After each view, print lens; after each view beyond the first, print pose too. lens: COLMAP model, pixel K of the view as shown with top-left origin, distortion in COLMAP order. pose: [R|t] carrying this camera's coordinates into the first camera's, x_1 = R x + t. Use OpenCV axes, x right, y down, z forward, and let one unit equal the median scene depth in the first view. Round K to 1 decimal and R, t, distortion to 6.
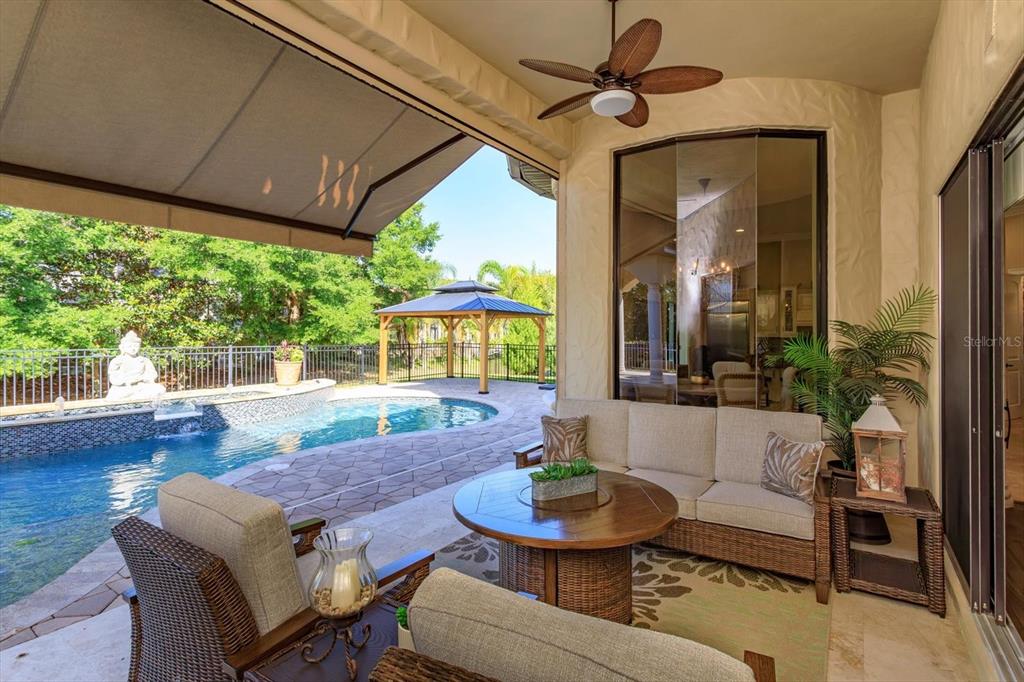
lens RADIAL K [[496.1, 0, 515.8], [0, 496.1, 340.8], [0, 0, 1]] dist [-0.001368, 0.000966]
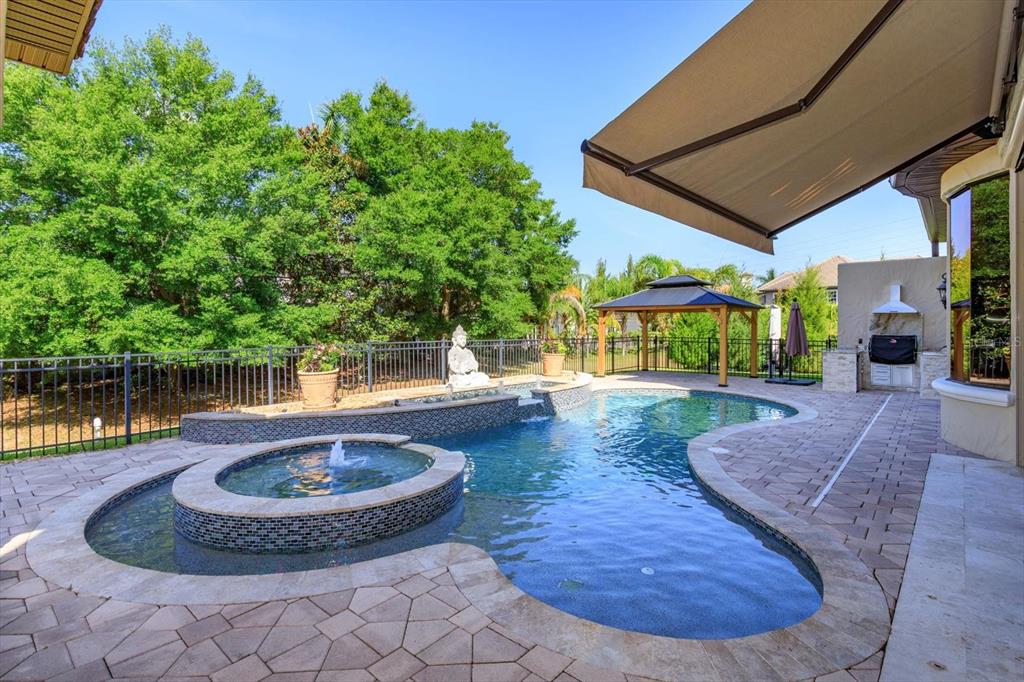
lens RADIAL K [[496.1, 0, 506.5], [0, 496.1, 339.2], [0, 0, 1]] dist [-0.001368, 0.000966]
pose [[0.990647, 0.000996, -0.136448, -0.231175], [-0.000115, 0.999979, 0.006461, 0.002160], [0.136452, -0.006385, 0.990626, -0.036721]]
